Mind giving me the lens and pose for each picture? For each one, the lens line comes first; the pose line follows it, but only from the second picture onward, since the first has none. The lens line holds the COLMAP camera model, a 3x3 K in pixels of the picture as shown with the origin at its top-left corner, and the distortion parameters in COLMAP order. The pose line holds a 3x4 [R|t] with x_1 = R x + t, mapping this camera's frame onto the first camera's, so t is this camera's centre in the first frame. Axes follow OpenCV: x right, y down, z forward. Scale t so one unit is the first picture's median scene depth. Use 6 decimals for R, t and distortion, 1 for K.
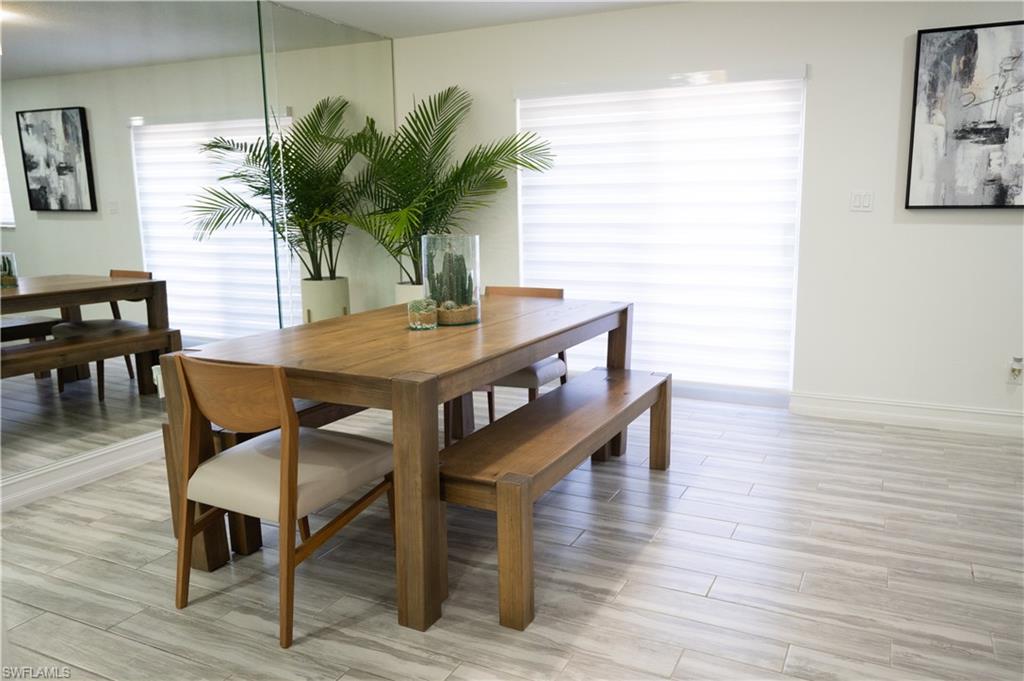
lens RADIAL K [[768.3, 0, 549.2], [0, 768.3, 333.4], [0, 0, 1]] dist [-0.003975, 0.002716]
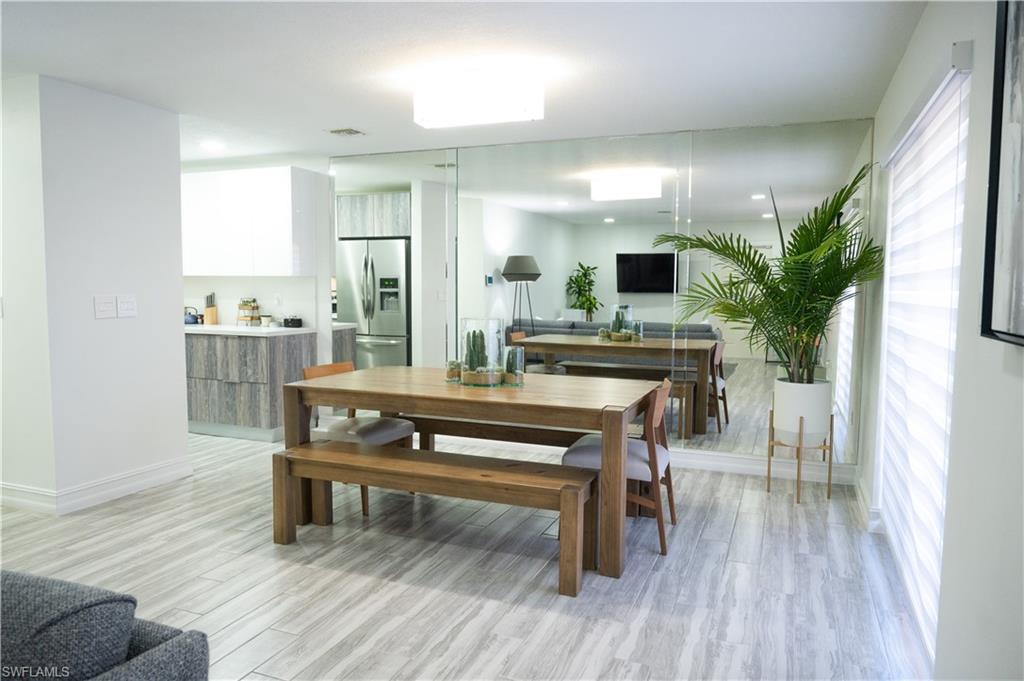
lens RADIAL K [[698.0, 0, 518.8], [0, 698.0, 343.3], [0, 0, 1]] dist [-0.004886, 0.000900]
pose [[0.057981, 0.088784, -0.994362, 1.066513], [-0.174654, 0.981578, 0.077459, -0.187334], [0.982921, 0.169178, 0.072419, 0.958066]]
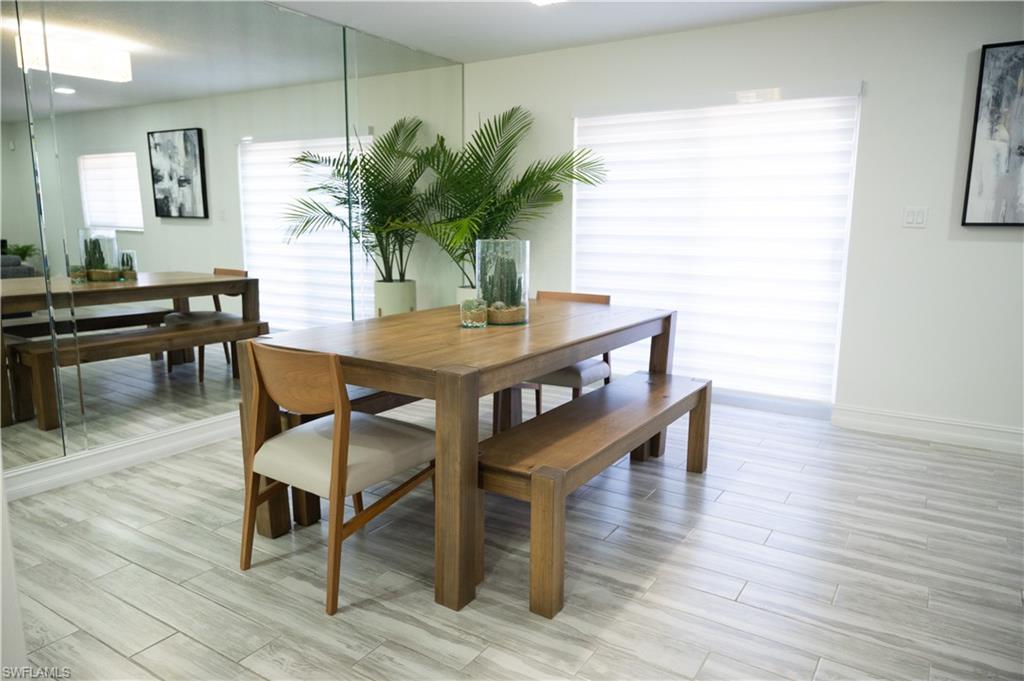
lens RADIAL K [[695.9, 0, 512.0], [0, 695.9, 340.5], [0, 0, 1]] dist [-0.004297, -0.000790]
pose [[0.990448, 0.038898, -0.132283, 0.016301], [-0.038868, 0.999240, 0.002810, 0.007617], [0.132292, 0.002358, 0.991208, 0.043064]]
